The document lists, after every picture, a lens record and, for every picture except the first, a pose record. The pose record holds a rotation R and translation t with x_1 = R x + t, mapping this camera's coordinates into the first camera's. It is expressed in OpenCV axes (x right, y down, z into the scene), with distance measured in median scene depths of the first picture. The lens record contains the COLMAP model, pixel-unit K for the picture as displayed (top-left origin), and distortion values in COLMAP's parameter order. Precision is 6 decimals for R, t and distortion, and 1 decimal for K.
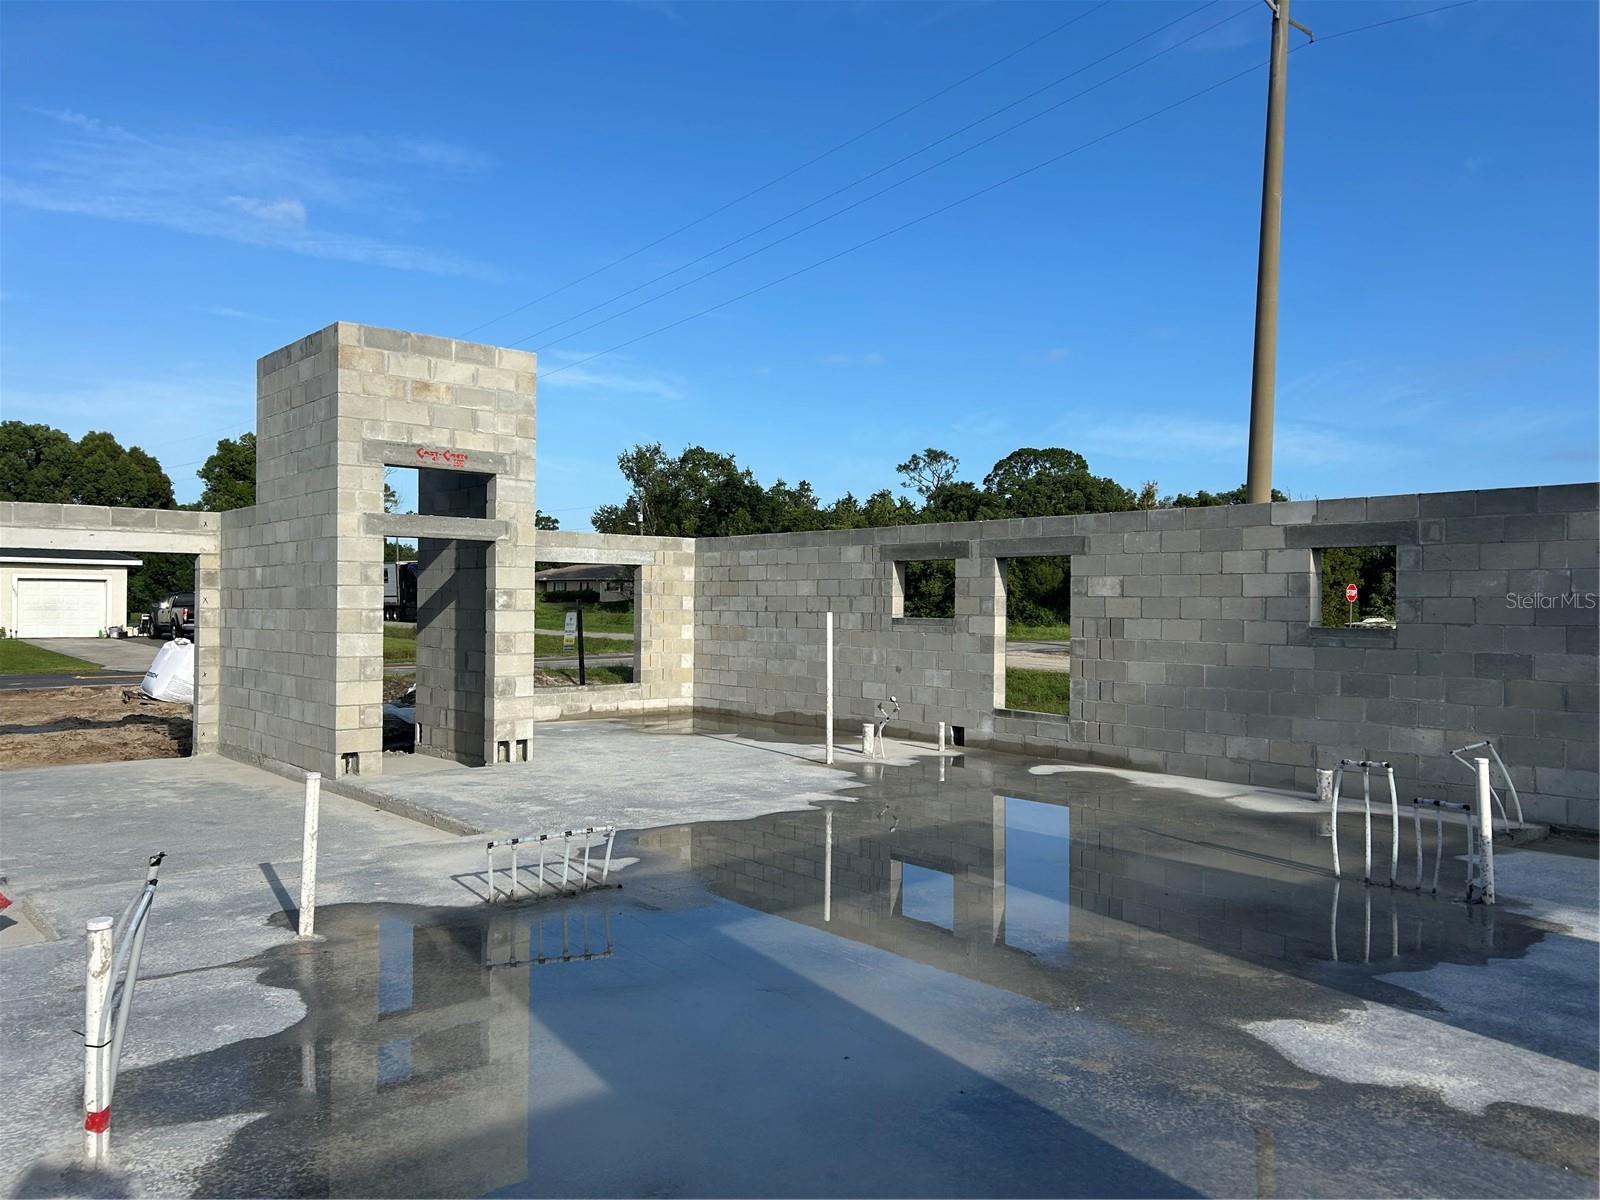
lens RADIAL K [[1160.9, 0, 800.0], [0, 1160.9, 600.0], [0, 0, 1]] dist [0.062076, -0.081696]
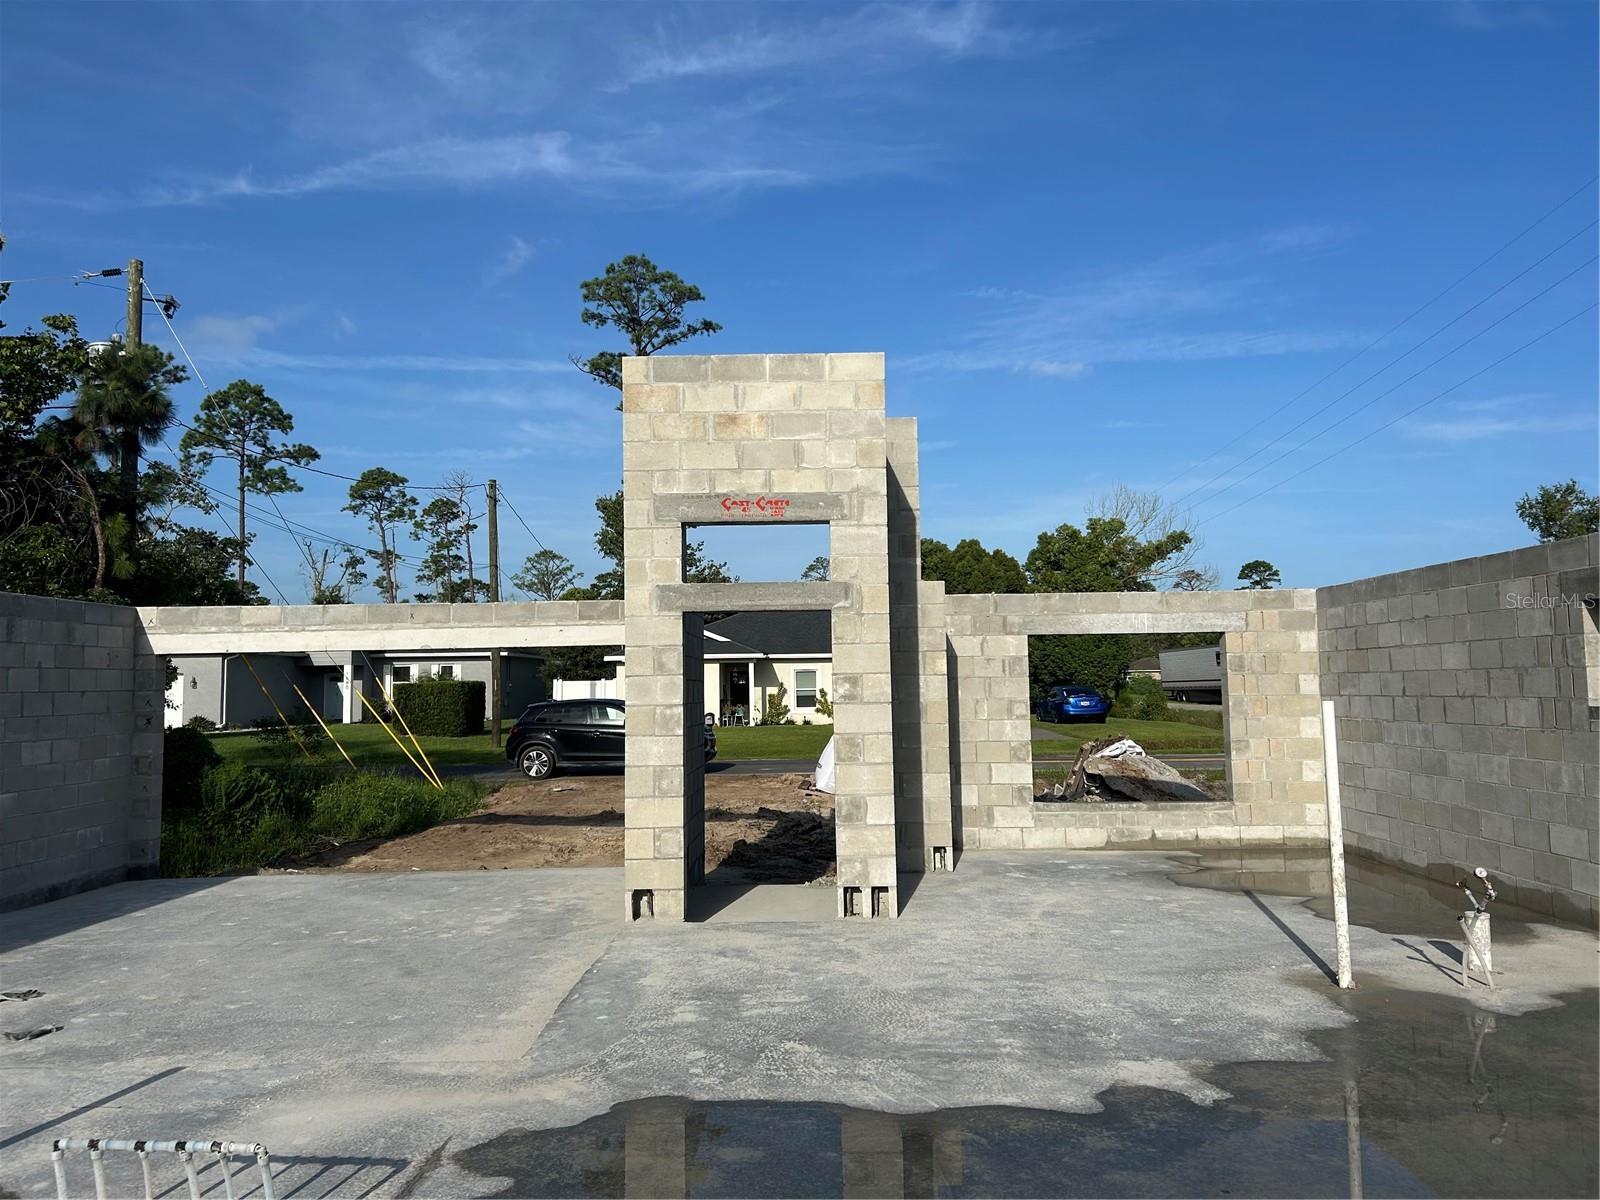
lens RADIAL K [[1161.3, 0, 819.9], [0, 1161.3, 581.1], [0, 0, 1]] dist [0.098943, -0.154270]
pose [[0.746967, -0.080867, -0.659924, 0.219612], [0.023874, 0.995198, -0.094928, 0.001323], [0.664432, 0.055153, 0.745311, 0.435005]]
